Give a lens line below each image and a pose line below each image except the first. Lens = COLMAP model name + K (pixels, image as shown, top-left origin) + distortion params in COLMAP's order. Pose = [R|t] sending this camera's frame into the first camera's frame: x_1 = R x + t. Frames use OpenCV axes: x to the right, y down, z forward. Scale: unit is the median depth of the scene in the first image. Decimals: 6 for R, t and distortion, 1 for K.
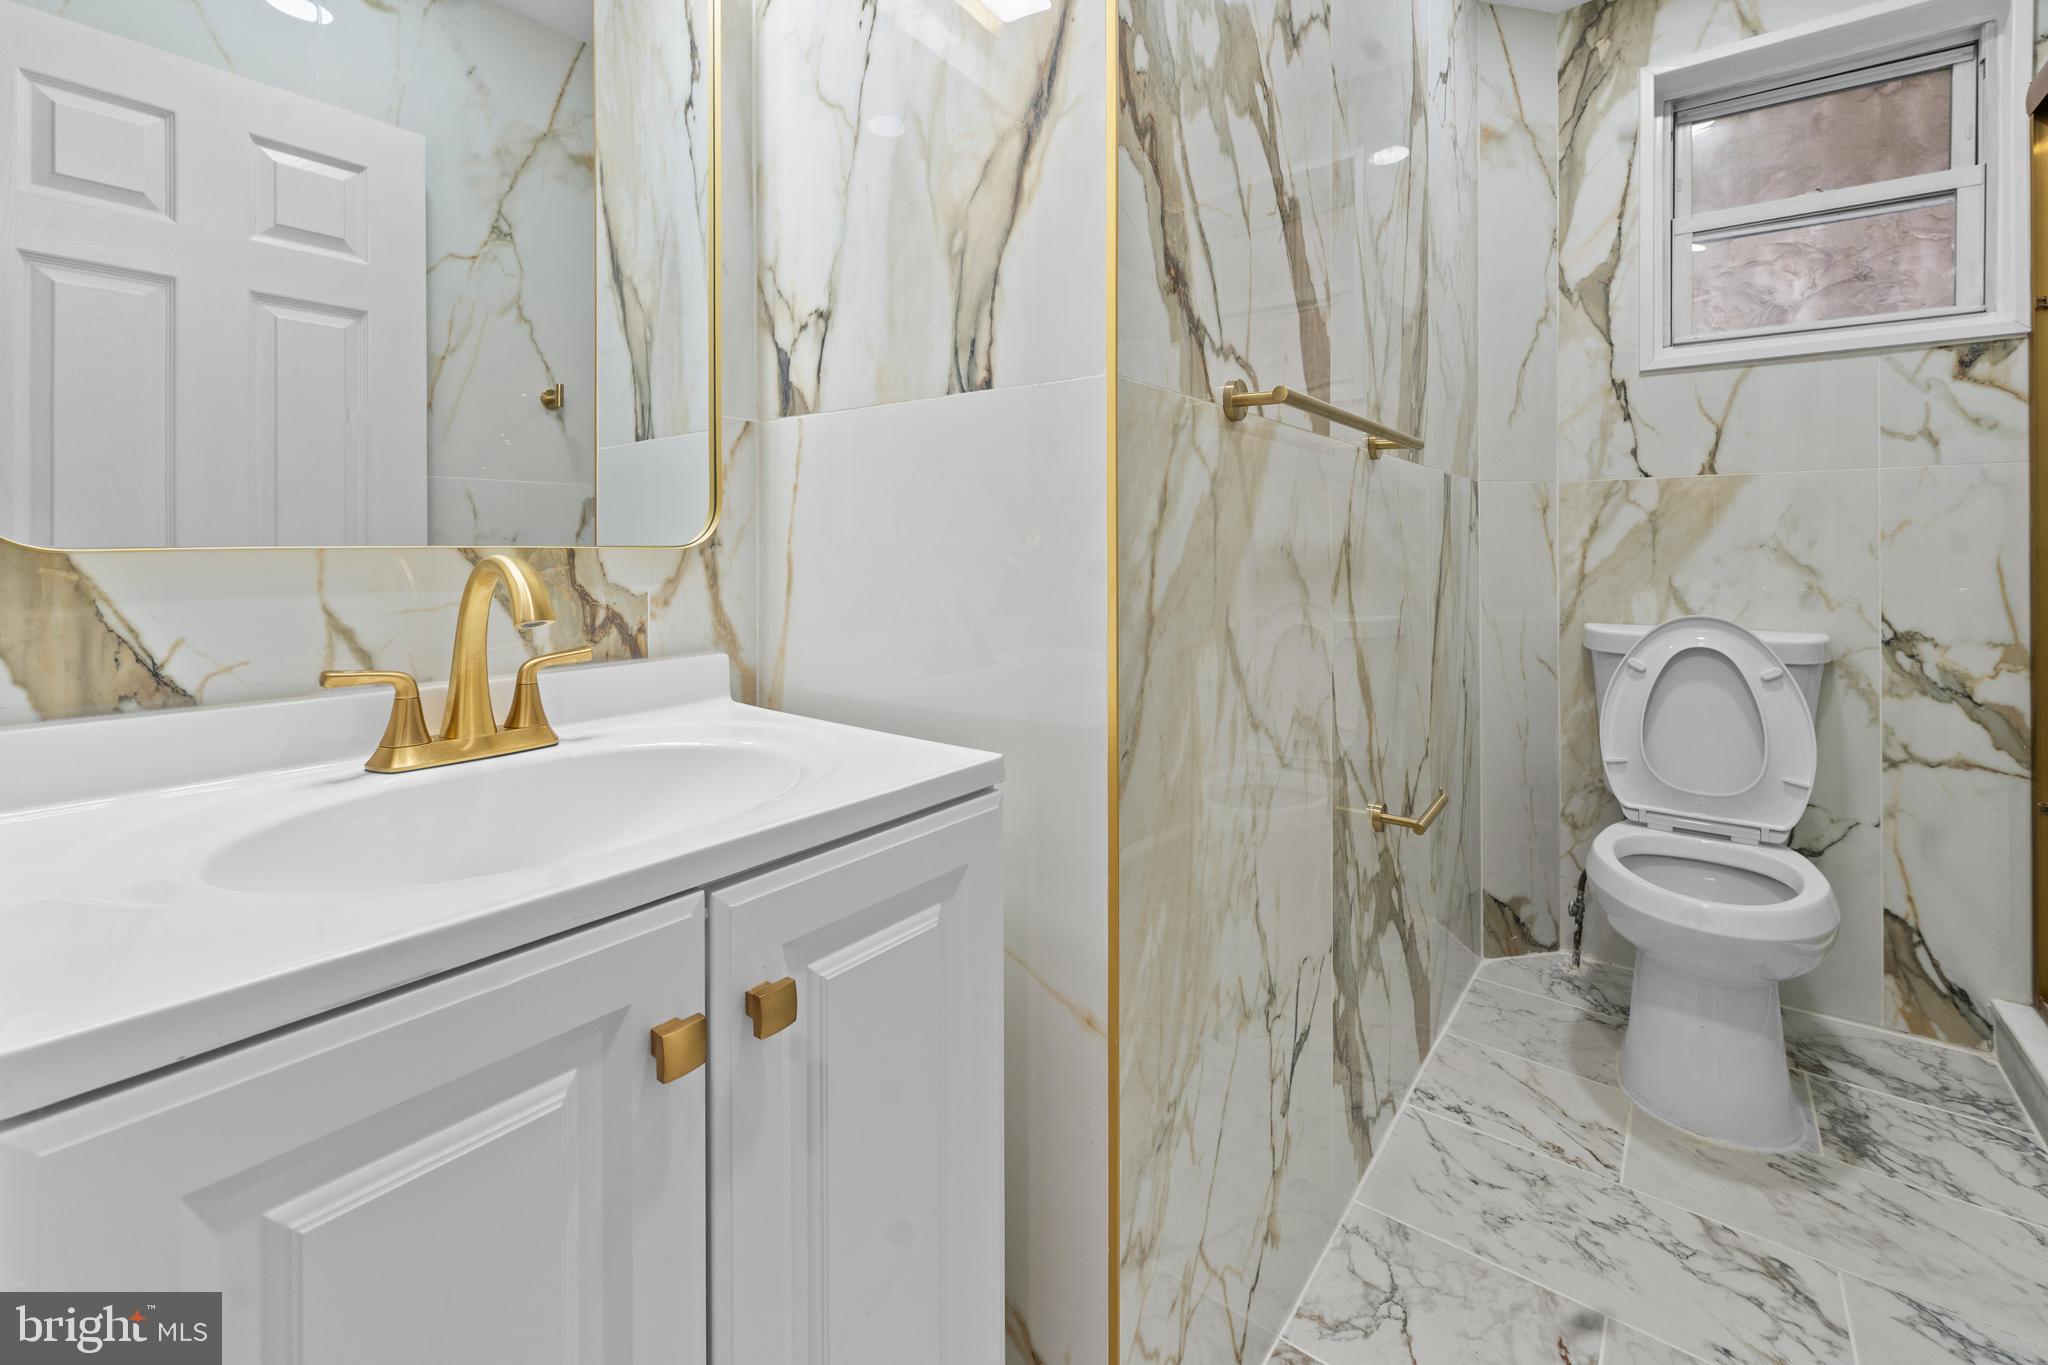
lens RADIAL K [[855.2, 0, 1022.0], [0, 855.2, 551.4], [0, 0, 1]] dist [0.000536, -0.000194]
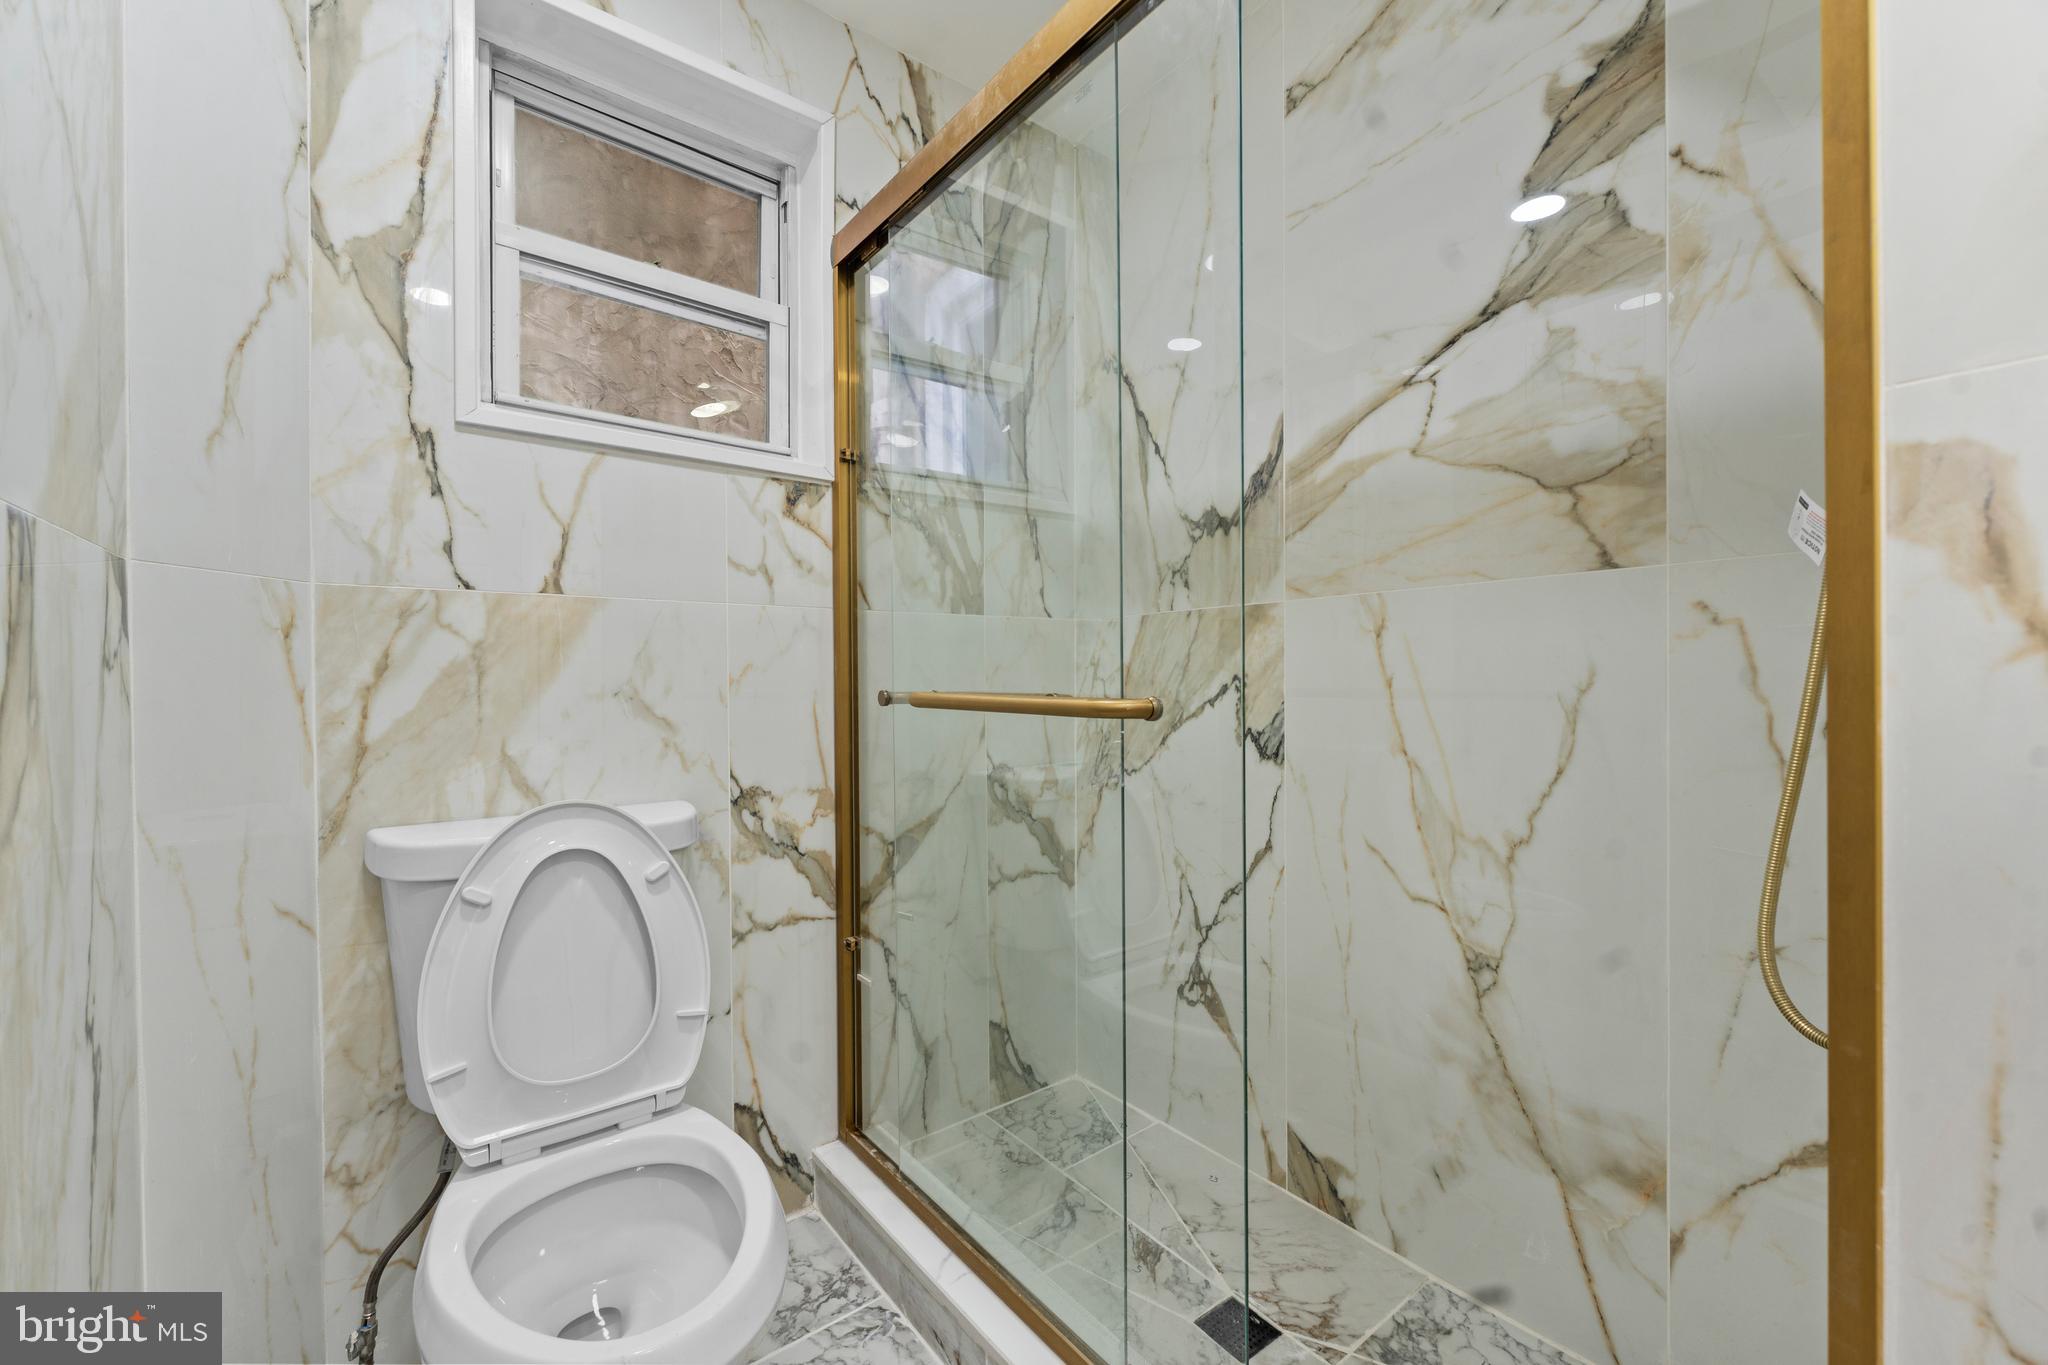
lens RADIAL K [[818.2, 0, 1024.0], [0, 818.2, 682.5], [0, 0, 1]] dist [-0.000529, -0.000486]
pose [[0.242224, -0.000371, 0.970220, 0.254074], [0.014896, 0.999883, -0.003336, -0.008810], [-0.970106, 0.015260, 0.242202, 0.483720]]
